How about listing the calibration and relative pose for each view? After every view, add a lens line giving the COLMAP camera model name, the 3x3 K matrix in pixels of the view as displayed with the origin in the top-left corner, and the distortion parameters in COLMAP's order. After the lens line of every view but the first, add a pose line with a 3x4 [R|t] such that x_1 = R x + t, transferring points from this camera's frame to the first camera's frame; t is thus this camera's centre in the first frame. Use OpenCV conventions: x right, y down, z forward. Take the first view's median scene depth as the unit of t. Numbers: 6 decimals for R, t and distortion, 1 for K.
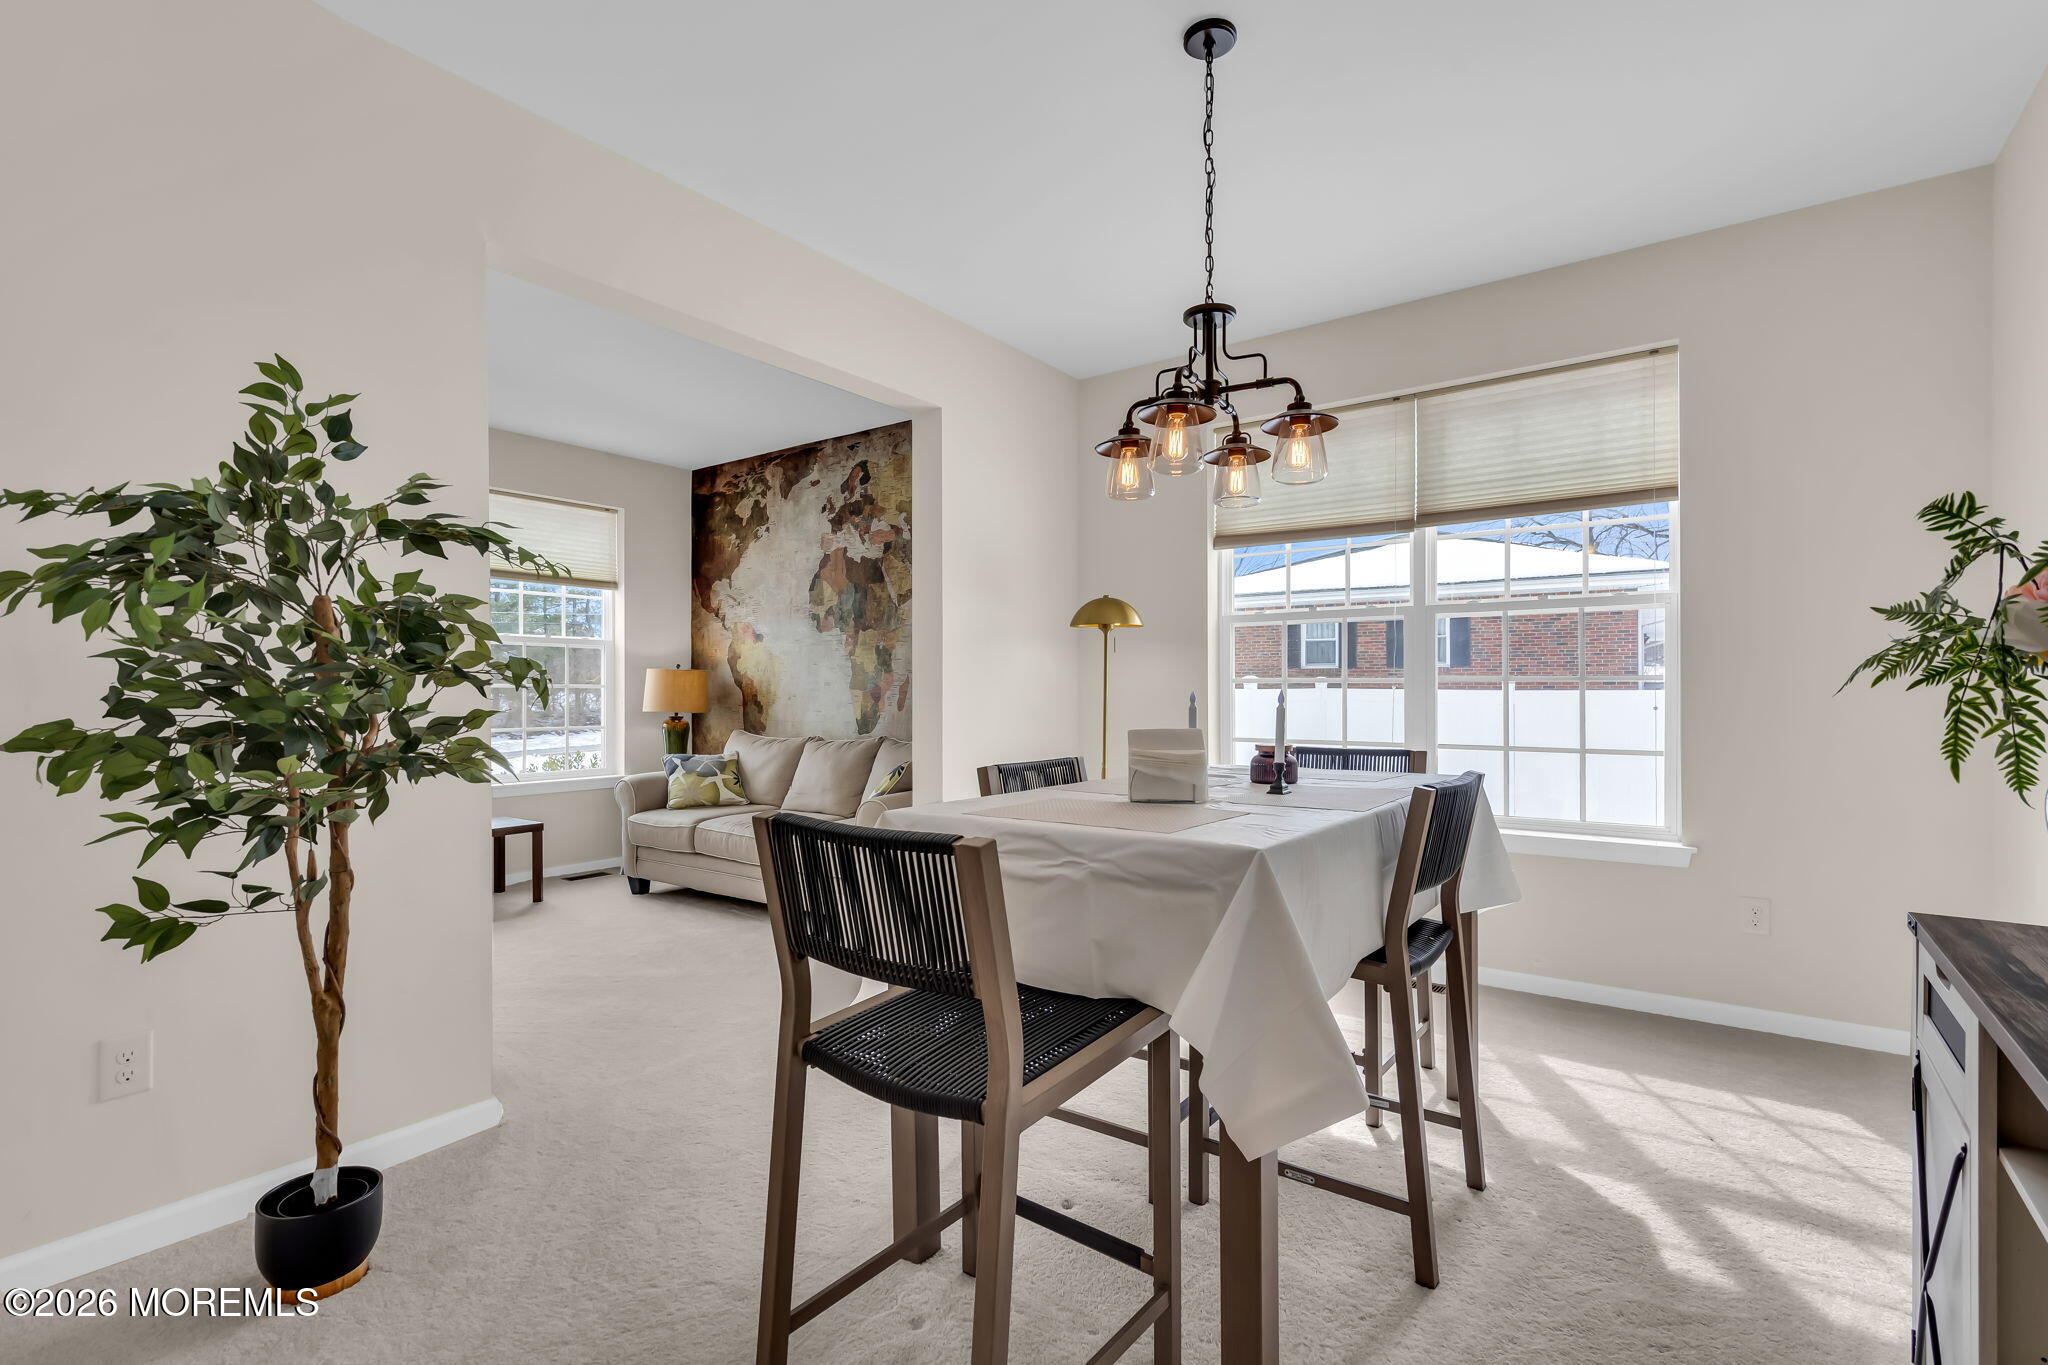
lens RADIAL K [[924.4, 0, 1027.1], [0, 924.4, 692.5], [0, 0, 1]] dist [-0.004359, 0.001148]
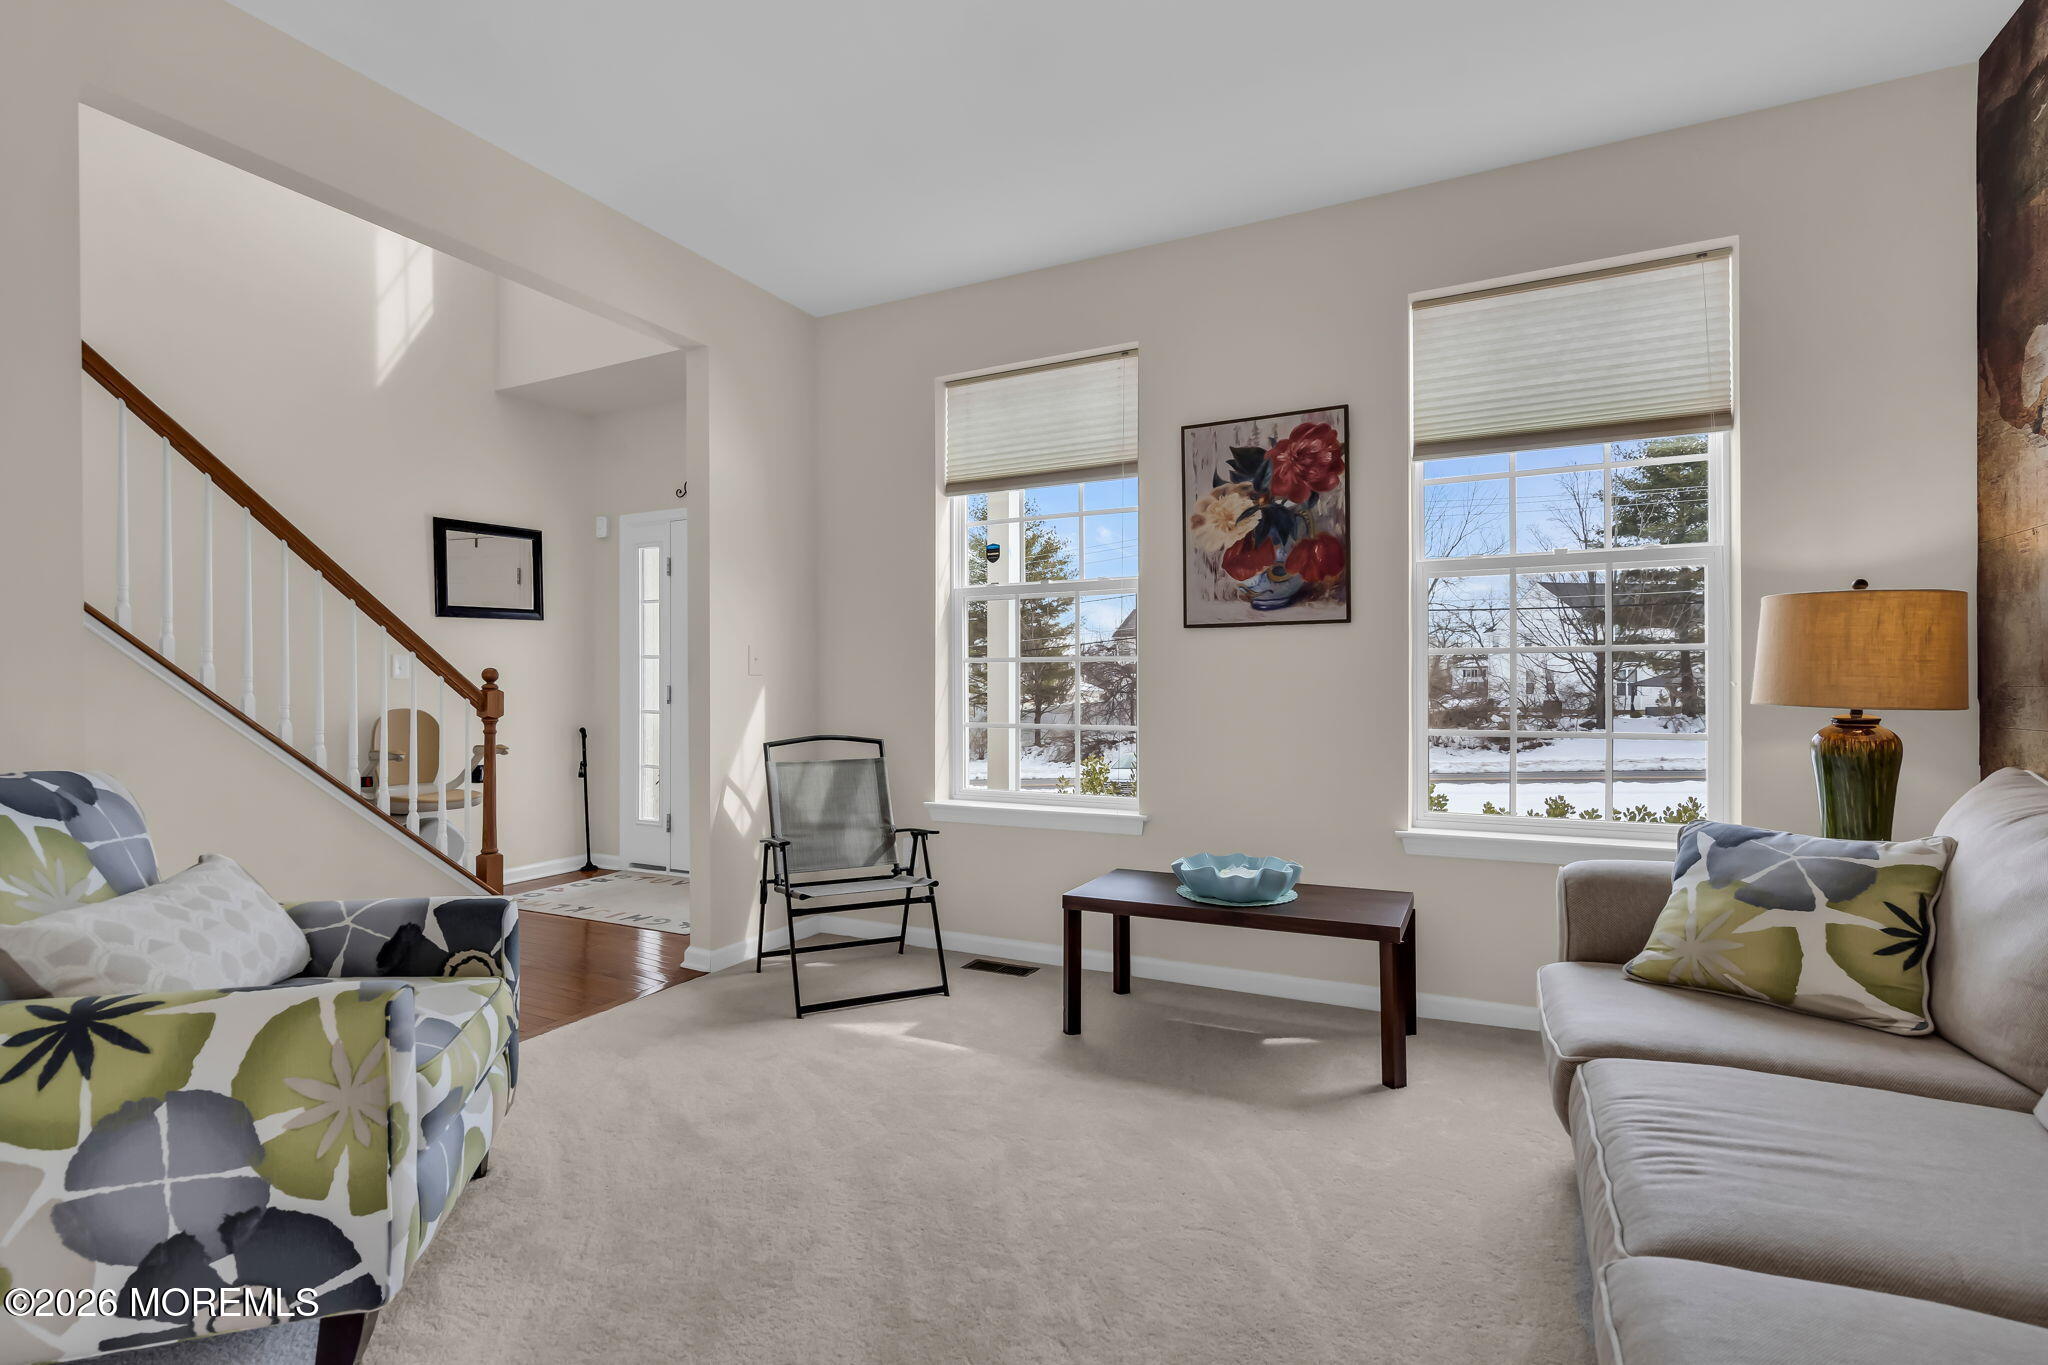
lens RADIAL K [[928.9, 0, 1051.5], [0, 928.9, 687.2], [0, 0, 1]] dist [0.000521, 0.000436]
pose [[0.158425, 0.000382, -0.987371, -0.059144], [0.005234, 0.999986, 0.001227, 0.011340], [0.987357, -0.005362, 0.158421, 0.645763]]
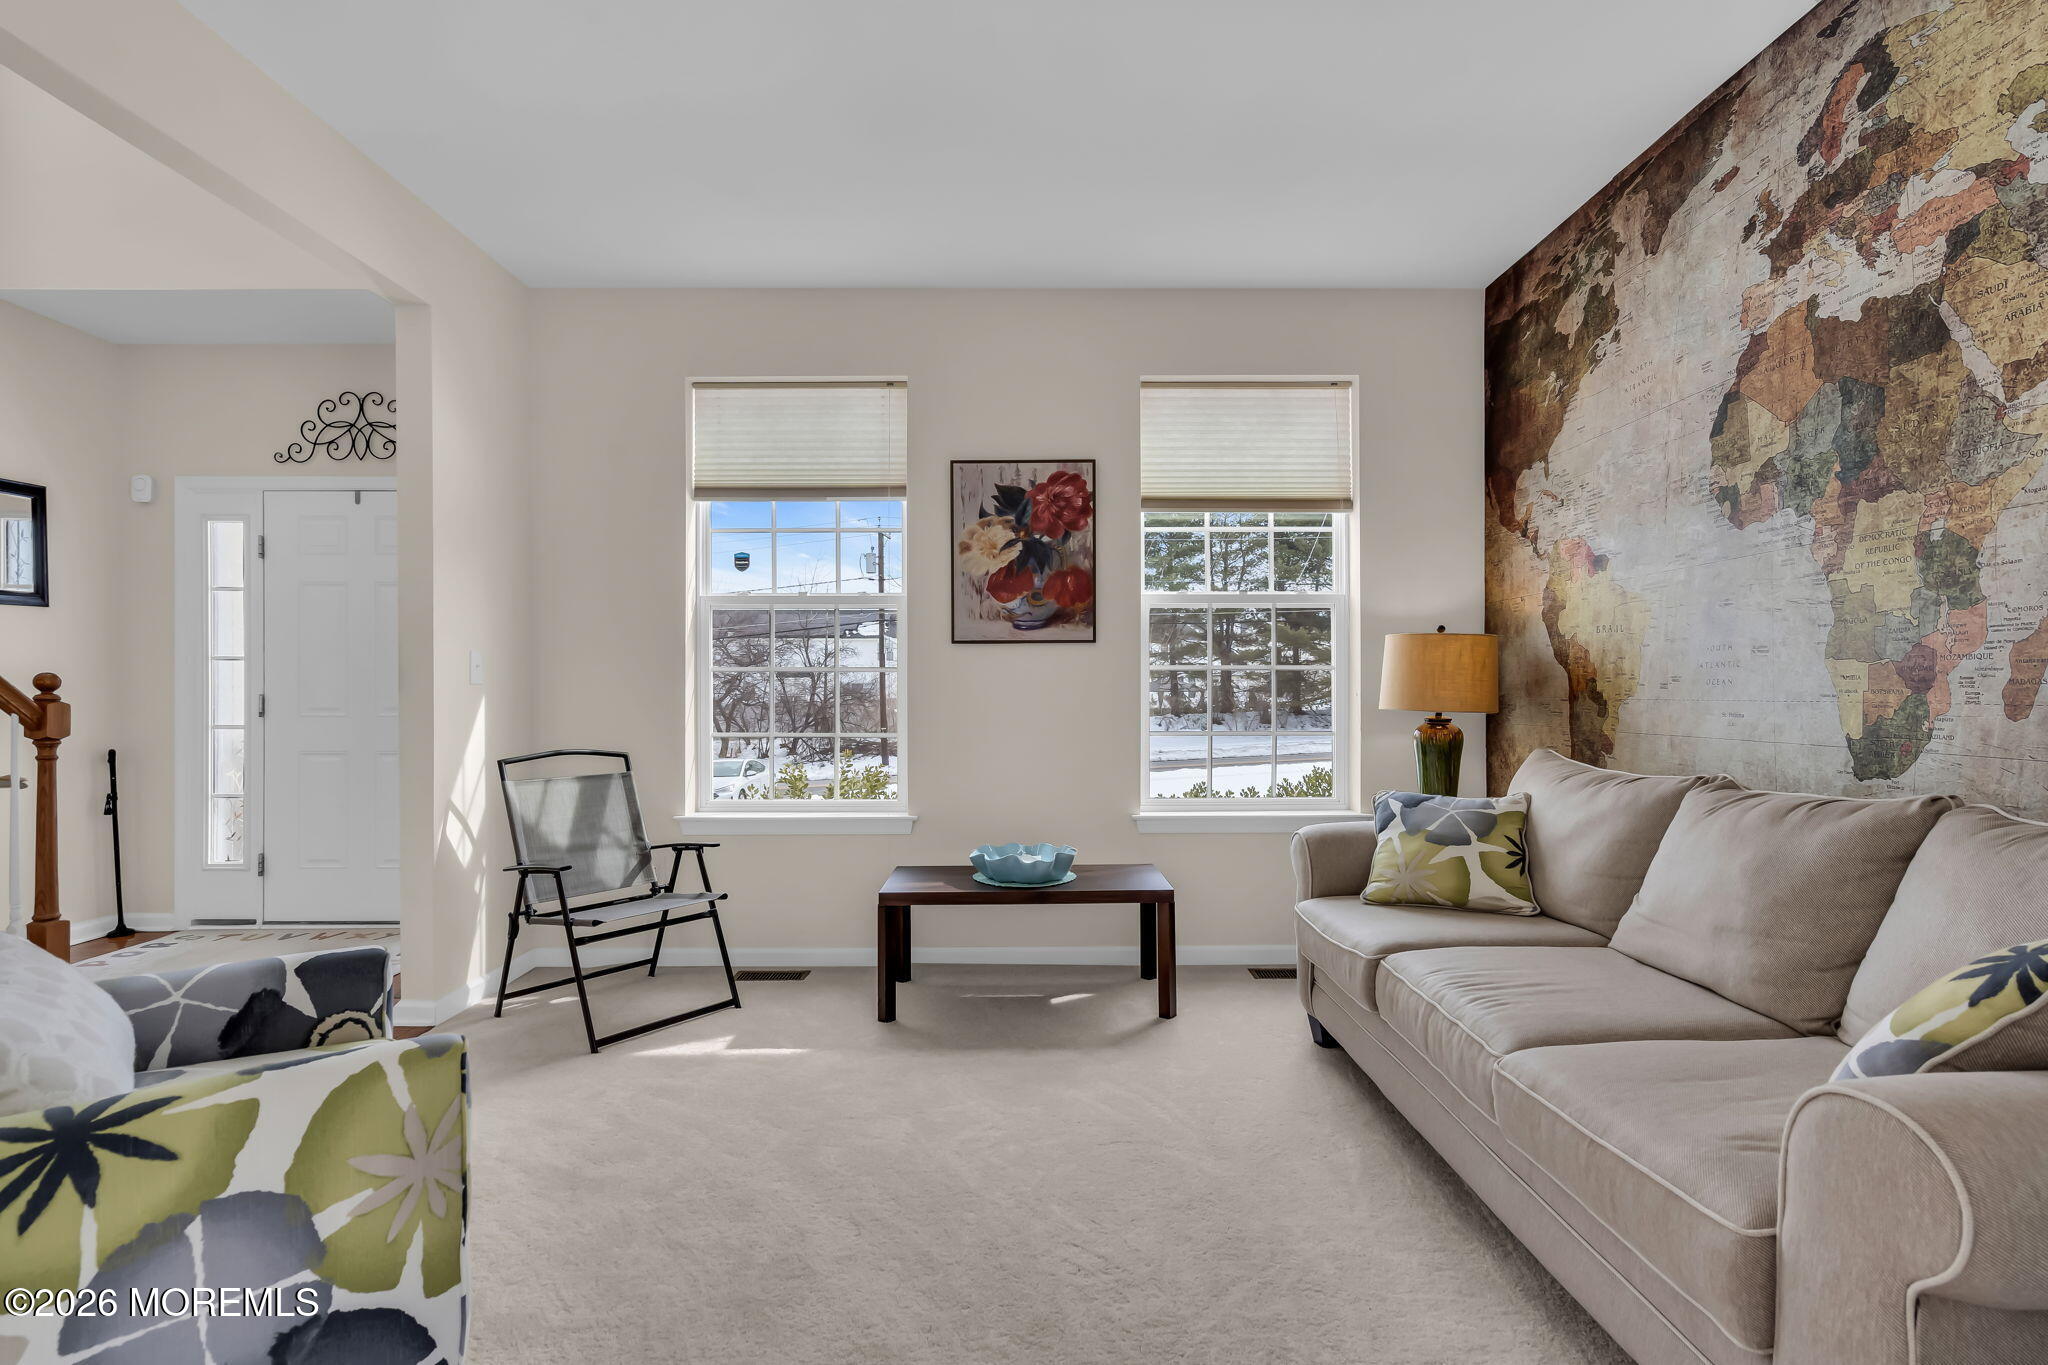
lens RADIAL K [[924.4, 0, 1027.1], [0, 924.4, 692.5], [0, 0, 1]] dist [-0.004359, 0.001148]
pose [[0.581900, 0.001335, -0.813259, -0.071330], [0.003899, 0.999983, 0.004431, 0.006766], [0.813251, -0.005749, 0.581885, 0.492703]]
